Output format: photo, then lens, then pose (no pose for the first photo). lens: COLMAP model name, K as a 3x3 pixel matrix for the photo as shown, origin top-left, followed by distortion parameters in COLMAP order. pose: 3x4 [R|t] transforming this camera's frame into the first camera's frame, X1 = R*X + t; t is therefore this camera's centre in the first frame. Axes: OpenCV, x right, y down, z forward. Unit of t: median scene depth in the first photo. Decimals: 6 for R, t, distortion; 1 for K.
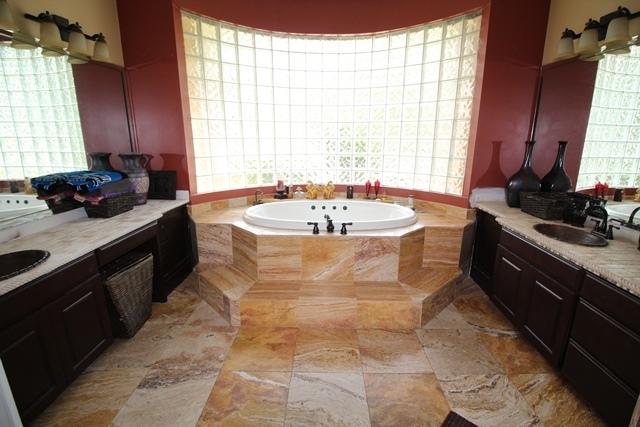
lens RADIAL K [[299.0, 0, 319.3], [0, 299.0, 211.0], [0, 0, 1]] dist [-0.011827, -0.003961]
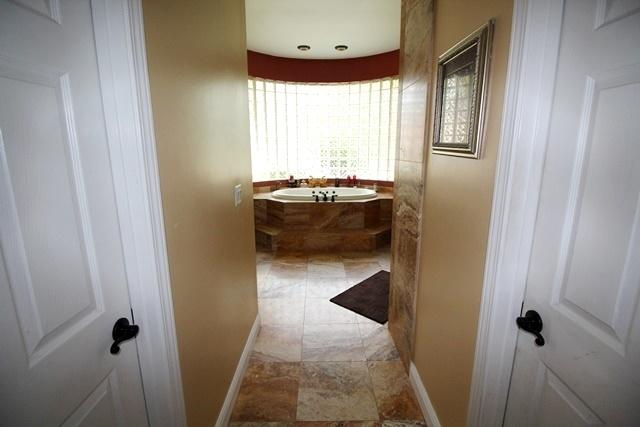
lens RADIAL K [[299.0, 0, 321.3], [0, 299.0, 211.4], [0, 0, 1]] dist [-0.011827, -0.003961]
pose [[0.999263, -0.014762, 0.035447, -0.036489], [0.015930, 0.999332, -0.032889, 0.139935], [-0.034938, 0.033429, 0.998830, -0.554326]]
